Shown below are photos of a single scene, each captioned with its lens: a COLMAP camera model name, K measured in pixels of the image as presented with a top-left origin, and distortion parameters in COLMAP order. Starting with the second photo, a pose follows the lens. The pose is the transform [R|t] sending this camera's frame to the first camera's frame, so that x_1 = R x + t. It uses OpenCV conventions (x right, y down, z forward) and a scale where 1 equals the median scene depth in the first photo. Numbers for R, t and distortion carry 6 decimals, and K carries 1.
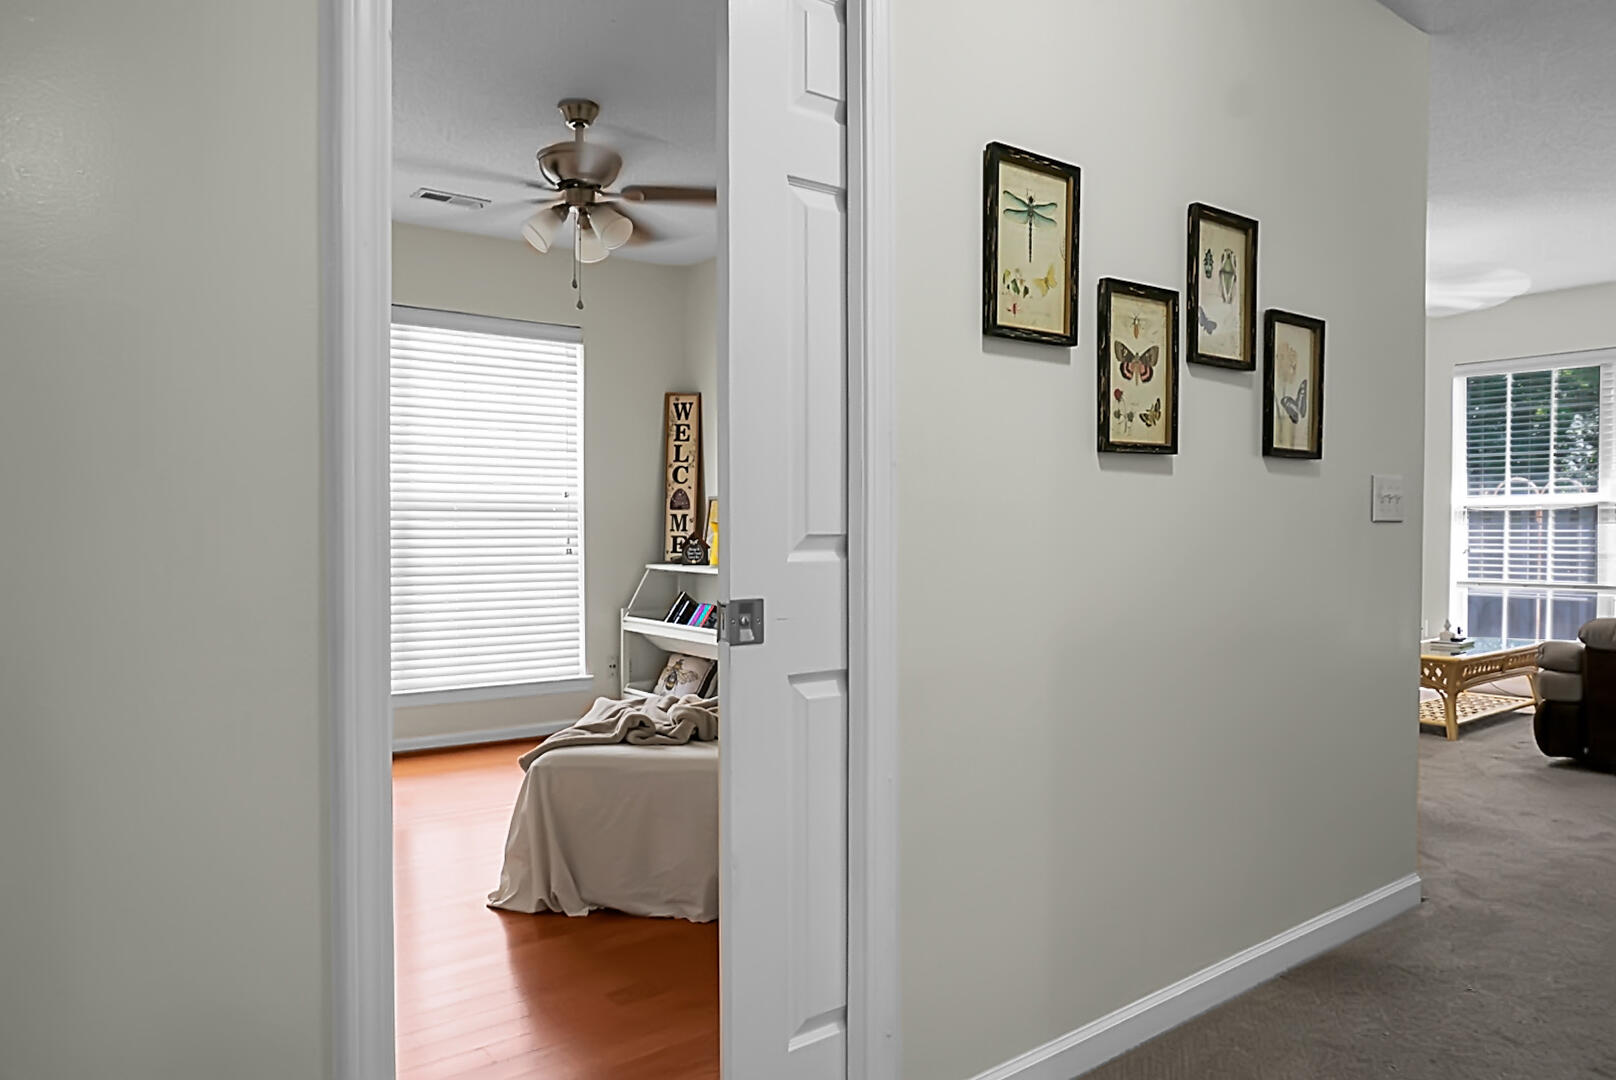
lens RADIAL K [[1072.8, 0, 737.4], [0, 1072.8, 561.8], [0, 0, 1]] dist [-0.053404, -0.000773]
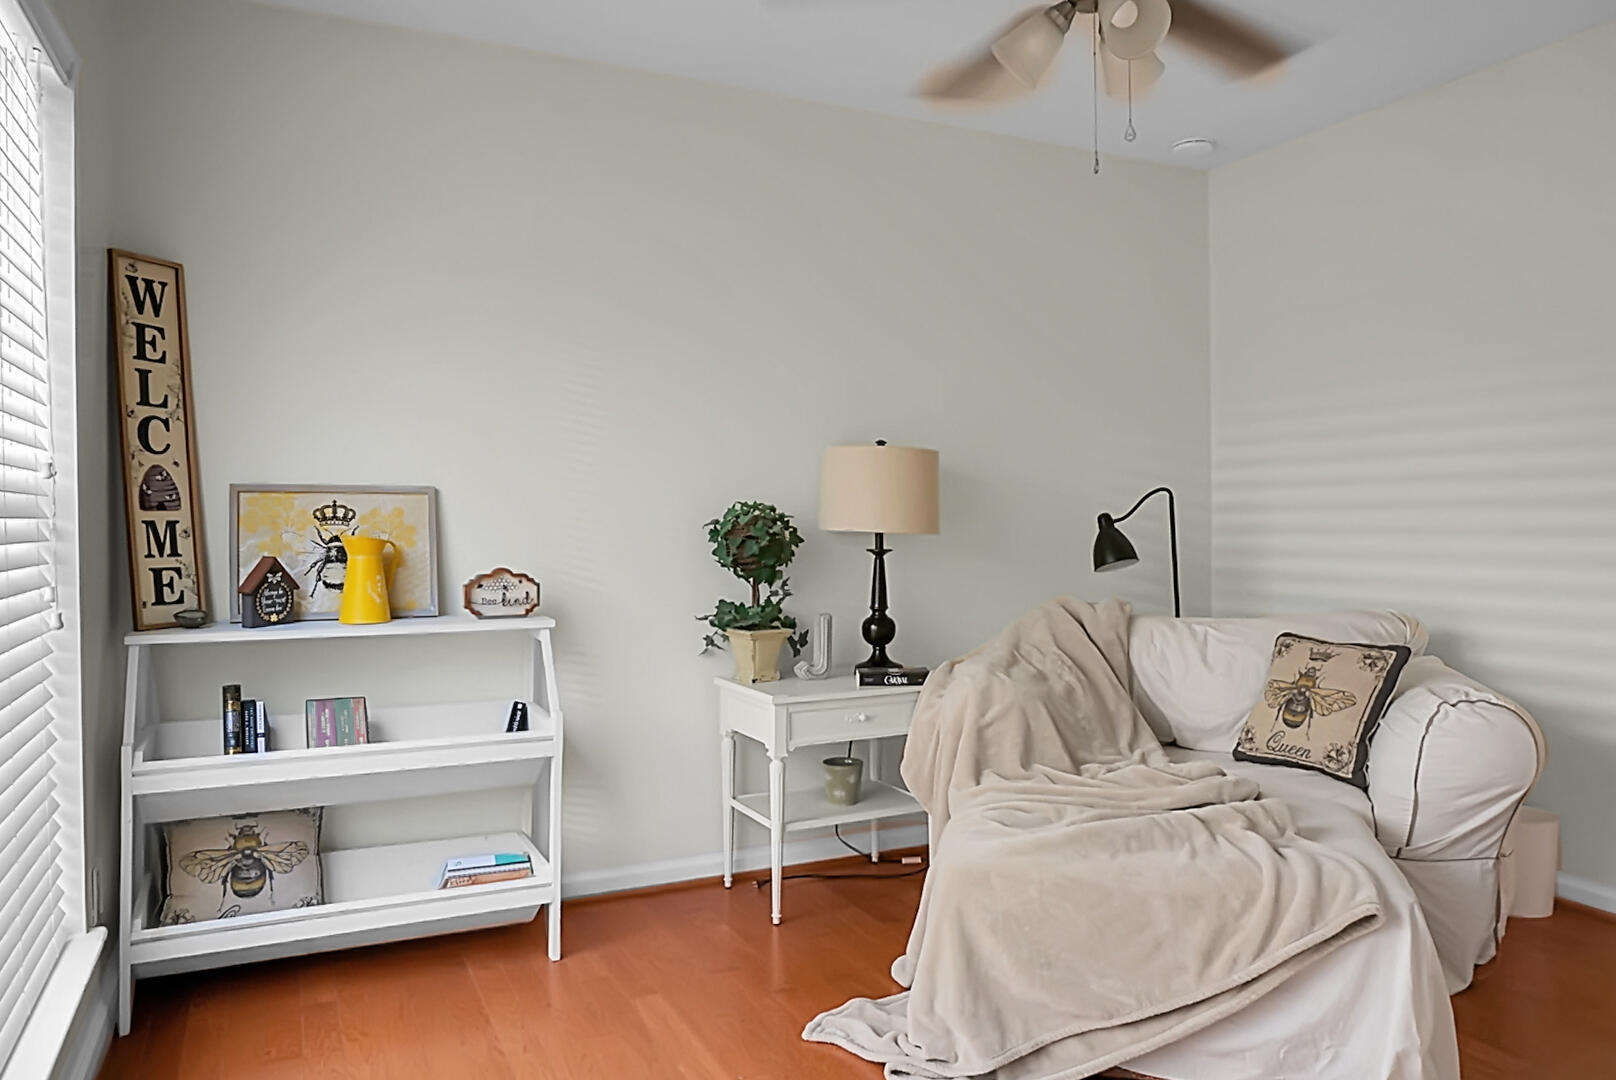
lens RADIAL K [[1113.2, 0, 808.0], [0, 1113.2, 540.0], [0, 0, 1]] dist [-0.050623, 0.044312]
pose [[0.168320, -0.023230, 0.985459, -0.477591], [0.043061, 0.998941, 0.016193, -0.032102], [-0.984791, 0.039710, 0.169142, 0.654815]]
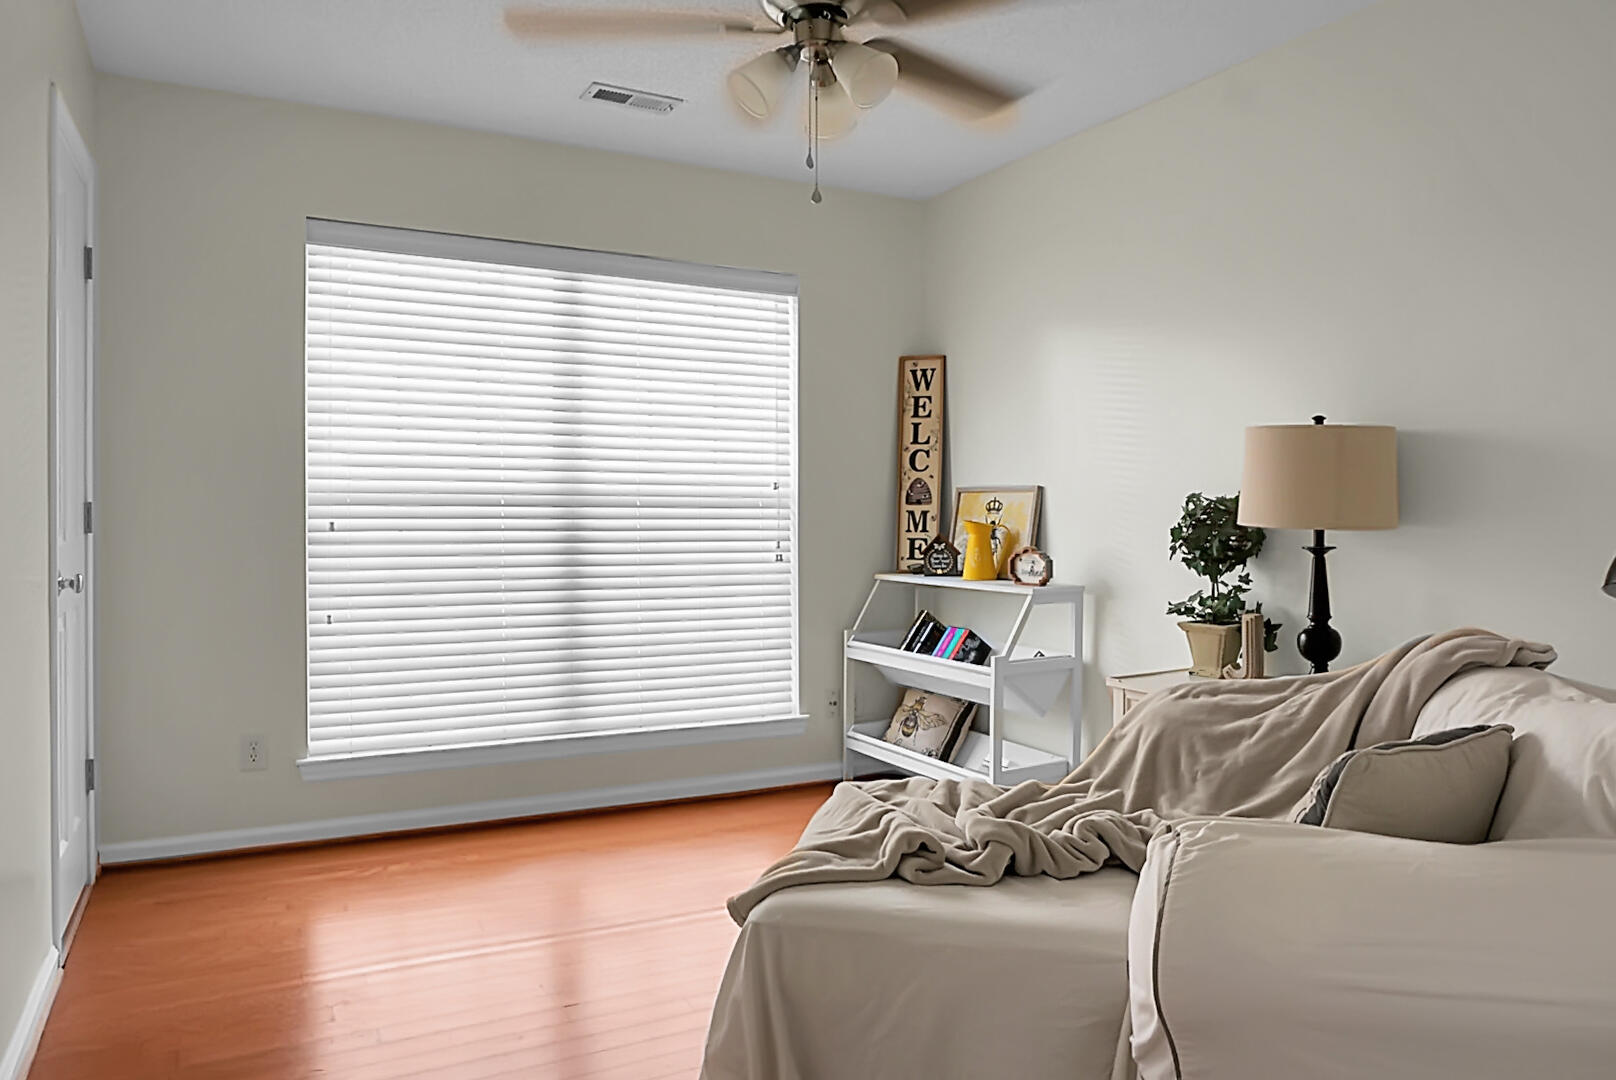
lens RADIAL K [[1088.9, 0, 807.7], [0, 1088.9, 555.6], [0, 0, 1]] dist [-0.035724, 0.000198]
pose [[0.994134, 0.002956, -0.108115, -0.048670], [-0.003328, 0.999989, -0.003258, -0.008602], [0.108104, 0.003599, 0.994133, 0.201311]]
